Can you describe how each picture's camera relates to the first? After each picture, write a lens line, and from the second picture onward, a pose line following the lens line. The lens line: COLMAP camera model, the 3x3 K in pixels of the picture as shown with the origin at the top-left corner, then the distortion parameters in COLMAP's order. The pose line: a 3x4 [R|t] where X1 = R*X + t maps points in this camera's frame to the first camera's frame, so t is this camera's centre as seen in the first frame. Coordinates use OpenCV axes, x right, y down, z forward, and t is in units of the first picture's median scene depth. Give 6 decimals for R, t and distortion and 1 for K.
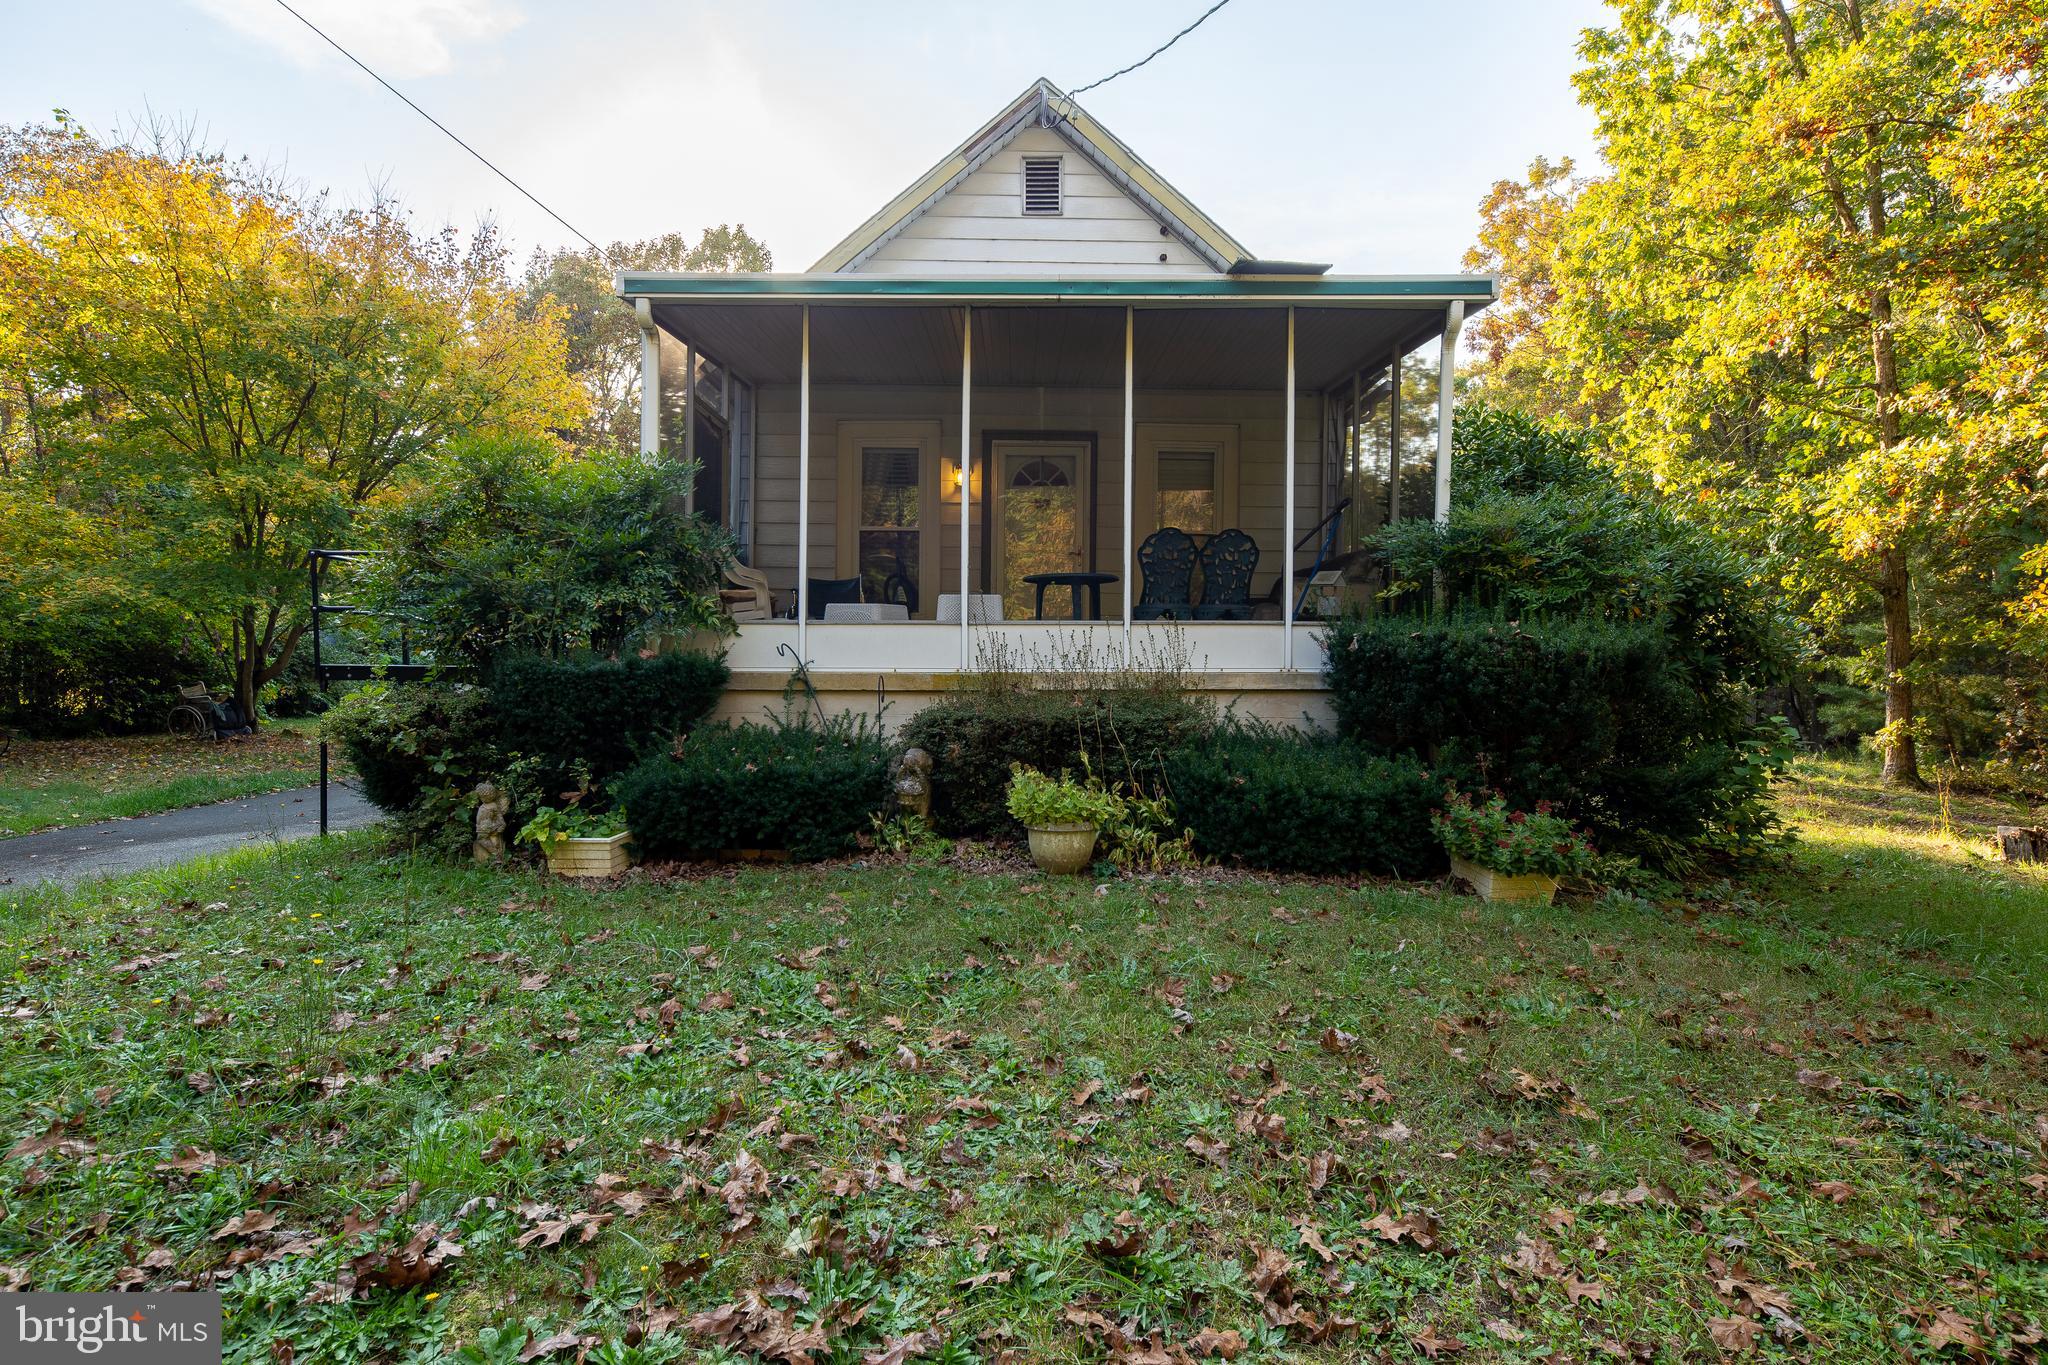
lens RADIAL K [[1122.9, 0, 1024.0], [0, 1122.9, 682.5], [0, 0, 1]] dist [0.003921, -0.000442]
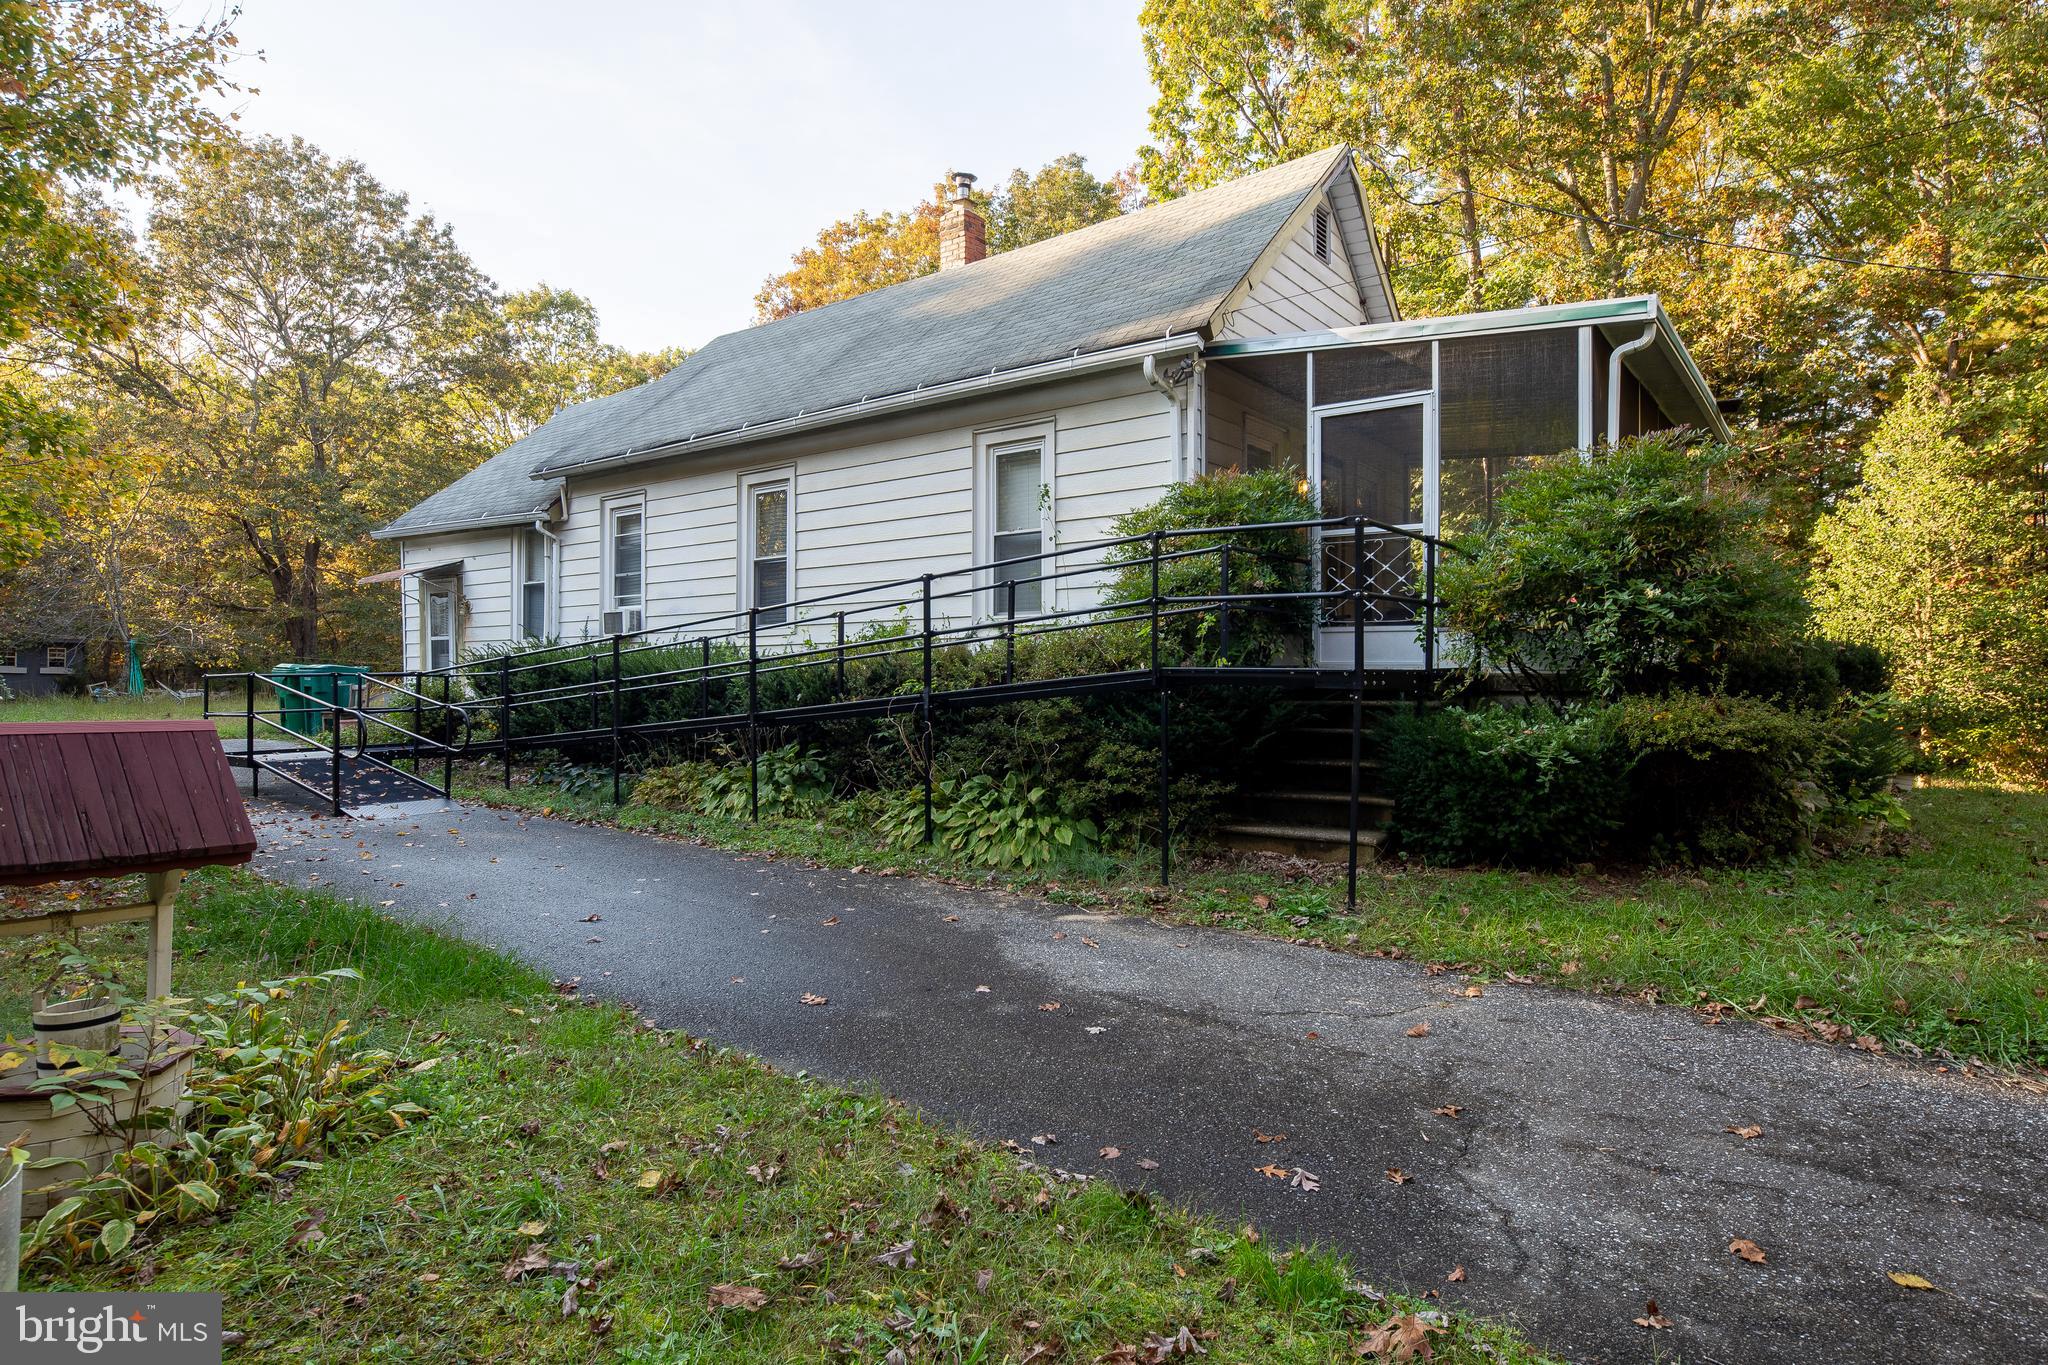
lens RADIAL K [[1122.9, 0, 1024.0], [0, 1122.9, 682.5], [0, 0, 1]] dist [0.003921, -0.000442]
pose [[0.615489, -0.005428, 0.788127, -1.060795], [-0.002955, 0.999953, 0.009195, -0.011588], [-0.788140, -0.007988, 0.615444, 0.563291]]
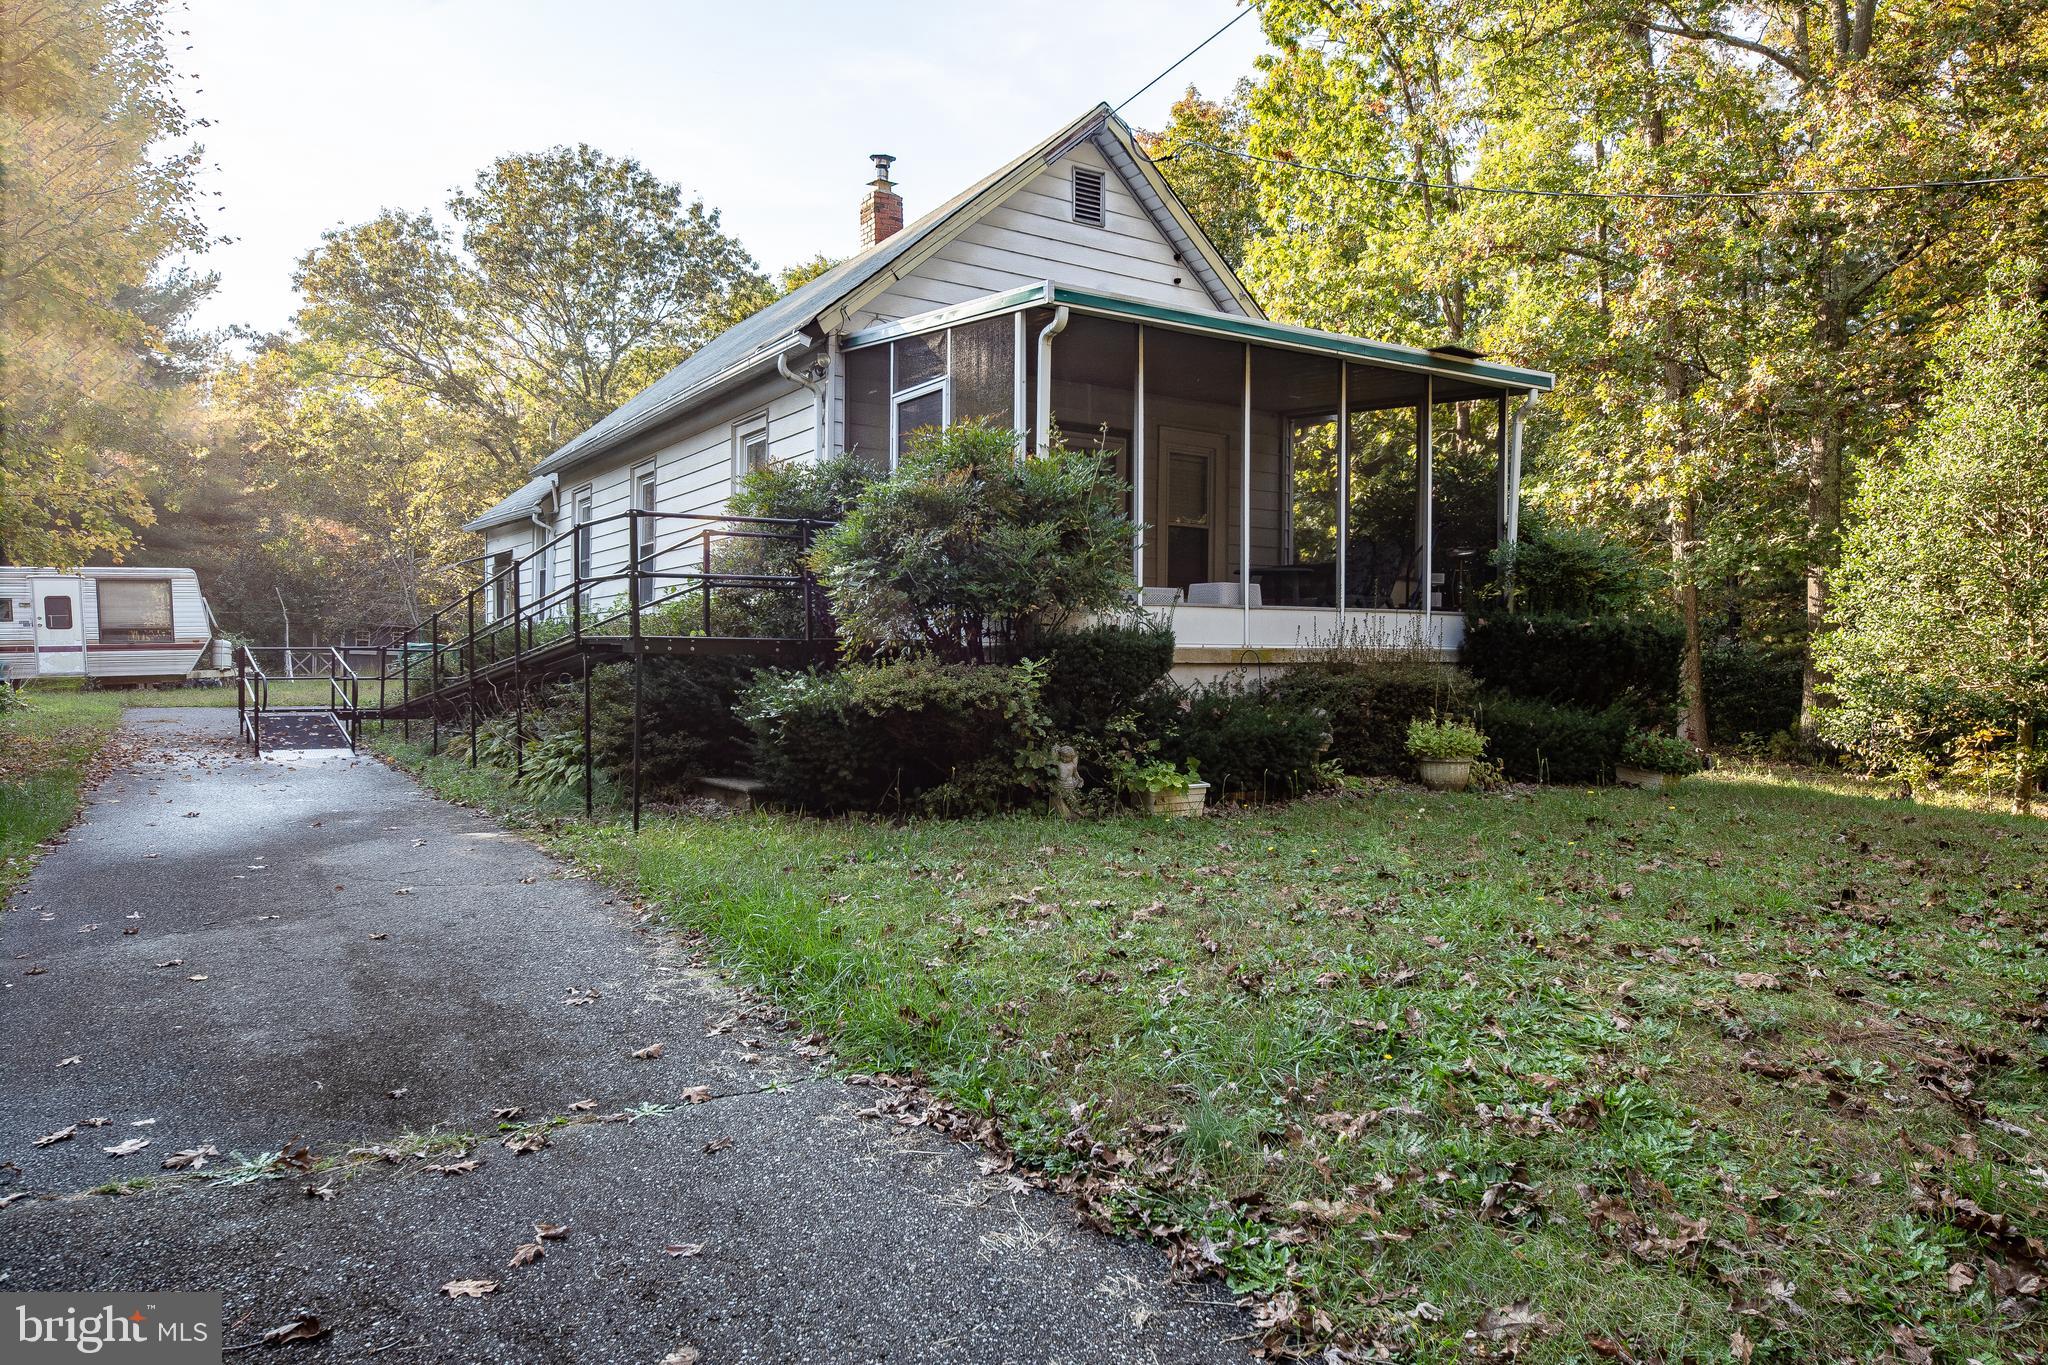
lens RADIAL K [[1333.2, 0, 1024.0], [0, 1333.2, 682.5], [0, 0, 1]] dist [0.000866, 0.000973]
pose [[0.845569, -0.007750, 0.533810, -0.744010], [-0.002493, 0.999826, 0.018464, 0.001970], [-0.533860, -0.016943, 0.845403, -0.061790]]
